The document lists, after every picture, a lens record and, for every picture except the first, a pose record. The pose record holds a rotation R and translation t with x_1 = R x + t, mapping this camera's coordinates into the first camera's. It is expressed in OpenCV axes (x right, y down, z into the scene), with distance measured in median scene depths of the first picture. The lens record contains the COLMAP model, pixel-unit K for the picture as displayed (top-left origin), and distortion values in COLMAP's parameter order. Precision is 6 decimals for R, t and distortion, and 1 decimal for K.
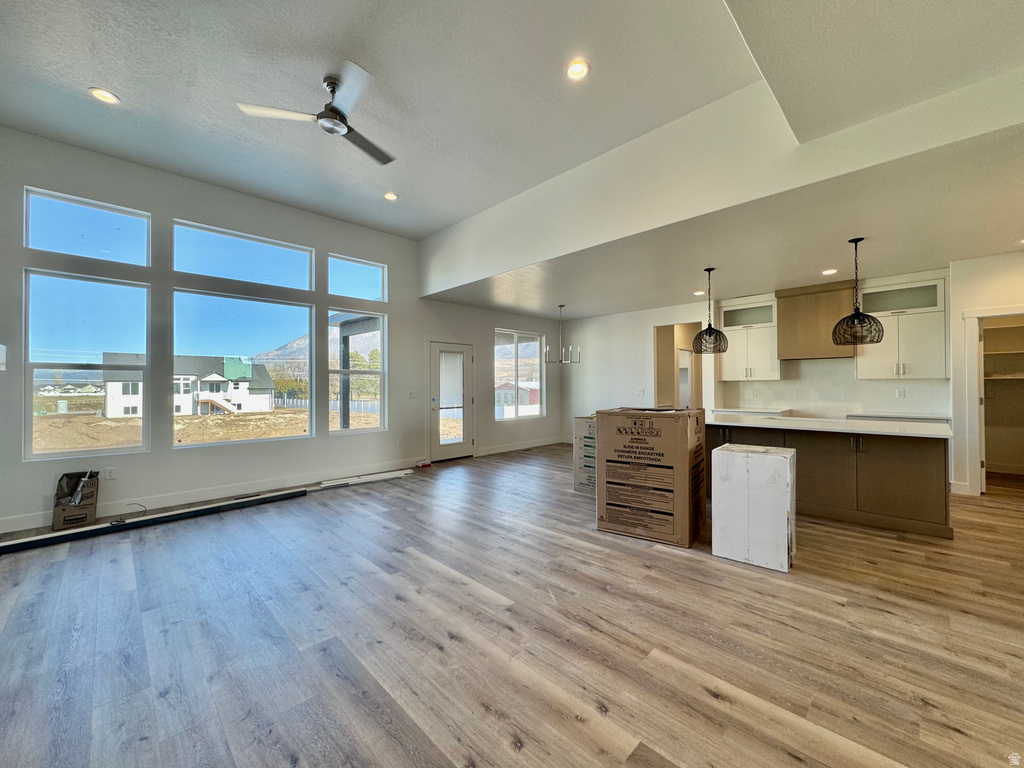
lens RADIAL K [[408.9, 0, 512.0], [0, 408.9, 384.0], [0, 0, 1]] dist [0.001467, 0.000063]
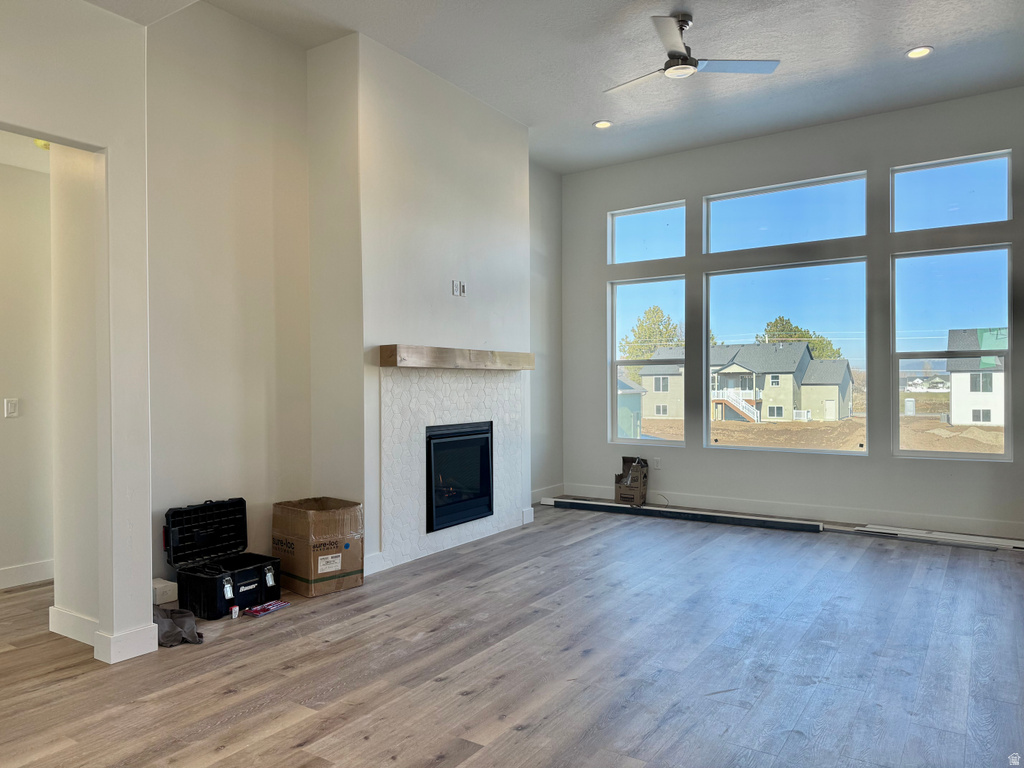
lens RADIAL K [[710.4, 0, 512.0], [0, 710.4, 384.0], [0, 0, 1]] dist [0.092281, -0.097117]
pose [[0.203300, 0.003365, -0.979111, 0.753432], [0.009564, 0.999940, 0.005423, 0.001598], [0.979070, -0.010467, 0.203256, 0.272124]]
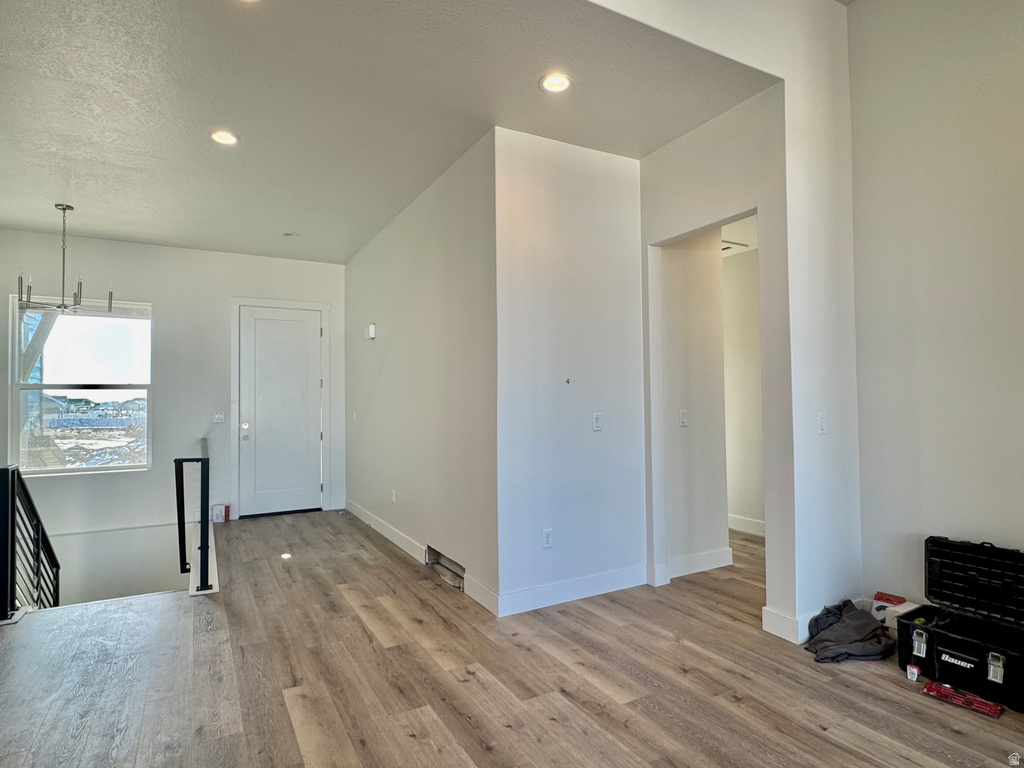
lens RADIAL K [[569.6, 0, 512.0], [0, 569.6, 384.0], [0, 0, 1]] dist [-0.003481, -0.000719]
pose [[-0.963012, 0.023693, 0.268416, -0.045060], [0.015426, 0.999341, -0.032866, 0.003346], [-0.269018, -0.027509, -0.962742, 0.854617]]
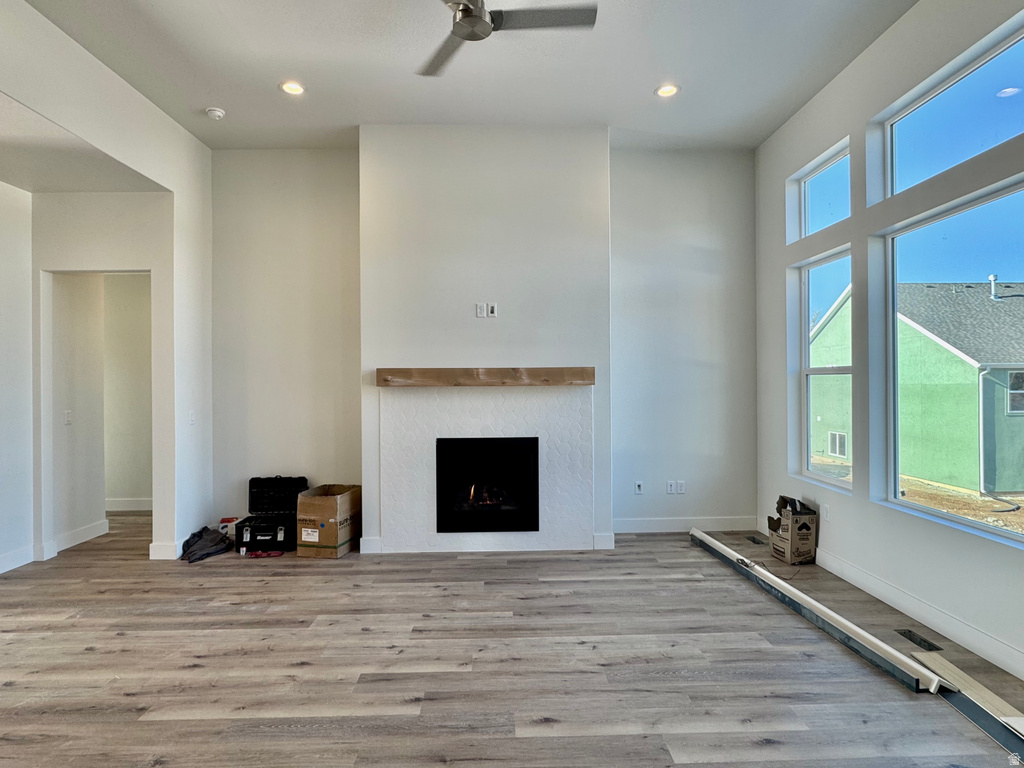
lens RADIAL K [[561.9, 0, 512.0], [0, 561.9, 384.0], [0, 0, 1]] dist [0.000120, 0.000573]
pose [[-0.688062, 0.009702, -0.725587, 0.162490], [0.013203, 0.999912, 0.000851, -0.026468], [0.725532, -0.008994, -0.688130, 1.328000]]
